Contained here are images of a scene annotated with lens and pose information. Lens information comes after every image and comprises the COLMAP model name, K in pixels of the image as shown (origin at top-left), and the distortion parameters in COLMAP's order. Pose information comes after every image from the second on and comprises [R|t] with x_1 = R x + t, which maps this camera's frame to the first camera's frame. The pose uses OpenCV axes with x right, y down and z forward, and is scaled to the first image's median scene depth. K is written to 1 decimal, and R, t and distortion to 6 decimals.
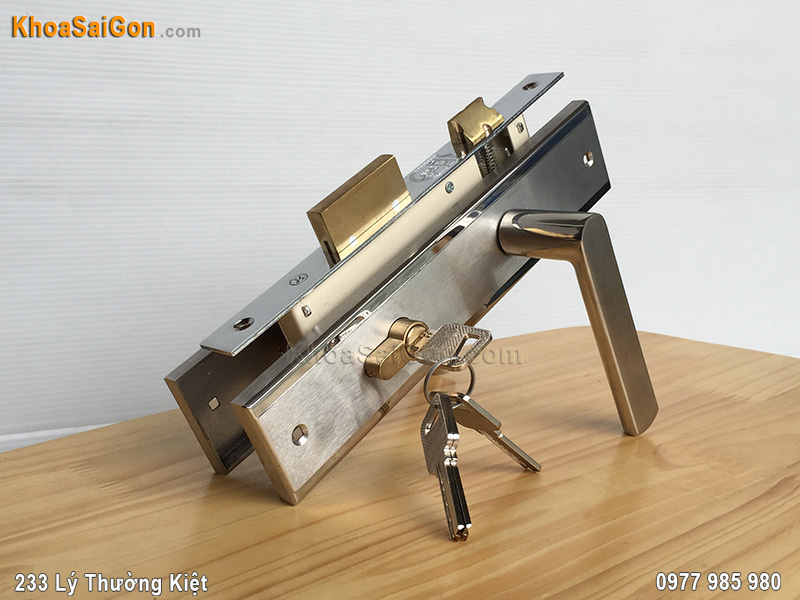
lens RADIAL K [[804.3, 0, 355.1], [0, 804.3, 299.7], [0, 0, 1]] dist [0.088762, 0.007391]
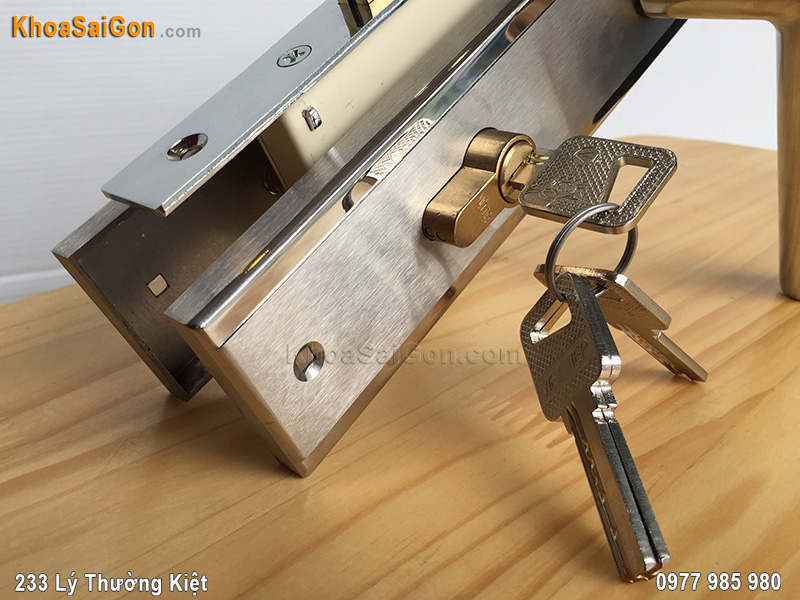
lens RADIAL K [[804.3, 0, 355.1], [0, 804.3, 299.7], [0, 0, 1]] dist [0.088762, 0.007391]
pose [[0.999759, -0.021896, 0.001690, -0.036234], [0.020982, 0.975081, 0.220854, 0.013505], [-0.006484, -0.220765, 0.975305, 0.466199]]
